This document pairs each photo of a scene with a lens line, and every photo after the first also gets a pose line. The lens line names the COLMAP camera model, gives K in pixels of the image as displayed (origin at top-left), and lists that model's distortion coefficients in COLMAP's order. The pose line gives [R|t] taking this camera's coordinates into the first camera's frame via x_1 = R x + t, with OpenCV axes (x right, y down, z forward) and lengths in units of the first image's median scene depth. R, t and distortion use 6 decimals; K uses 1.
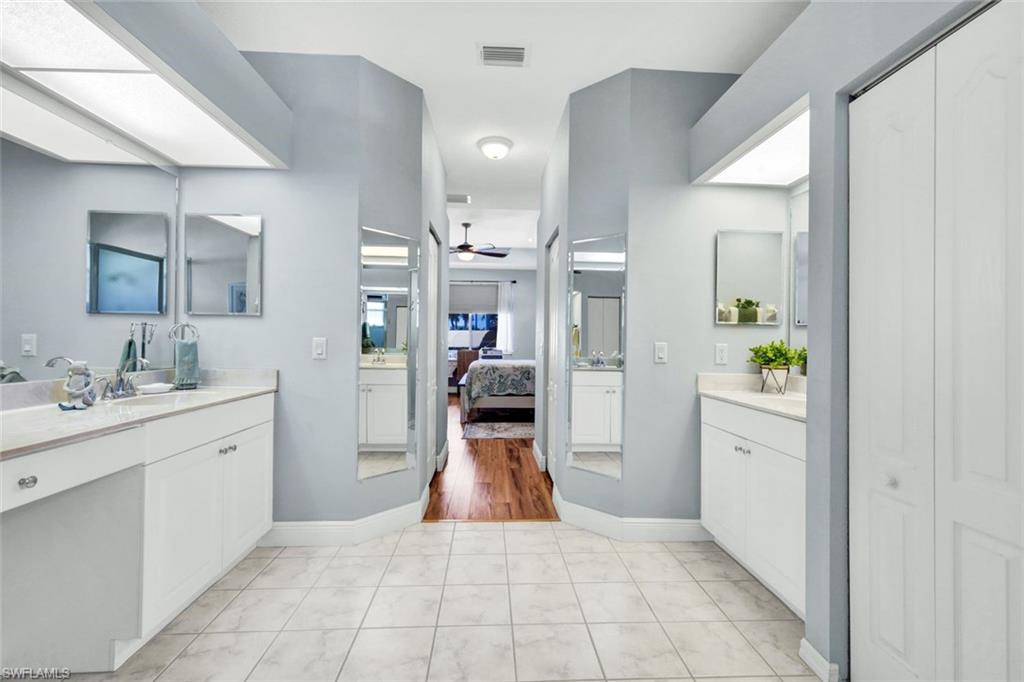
lens RADIAL K [[449.3, 0, 511.2], [0, 449.3, 338.1], [0, 0, 1]] dist [0.000283, 0.000431]
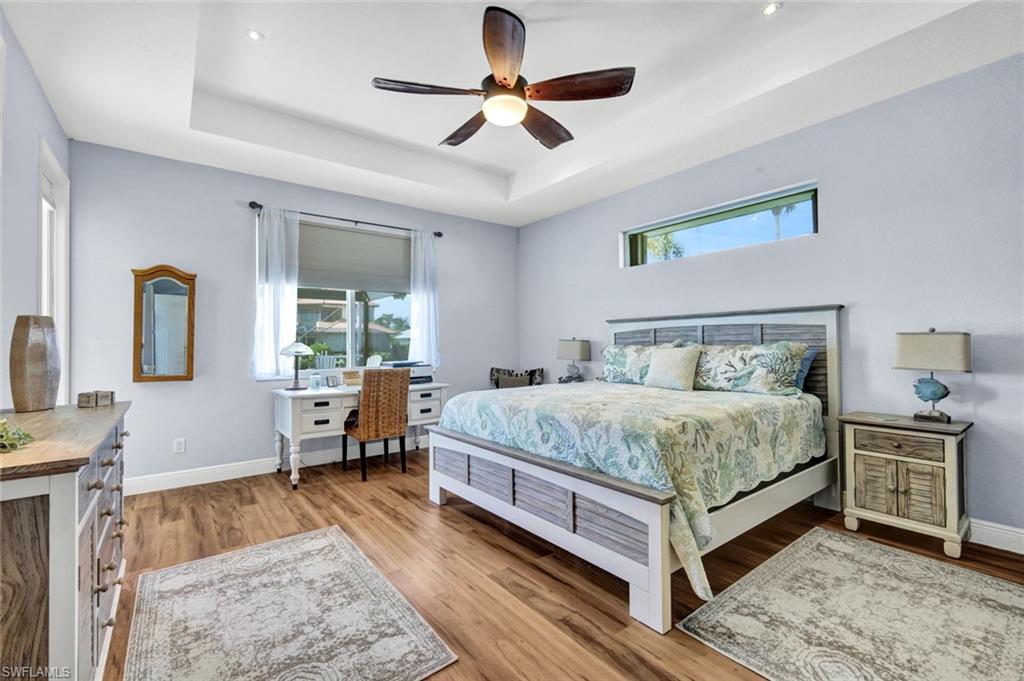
lens RADIAL K [[449.3, 0, 514.8], [0, 449.3, 341.8], [0, 0, 1]] dist [0.000283, 0.000431]
pose [[0.816986, -0.007449, 0.576609, -0.225963], [0.009193, 0.999958, -0.000107, 0.001659], [-0.576584, 0.005388, 0.817020, 0.520899]]
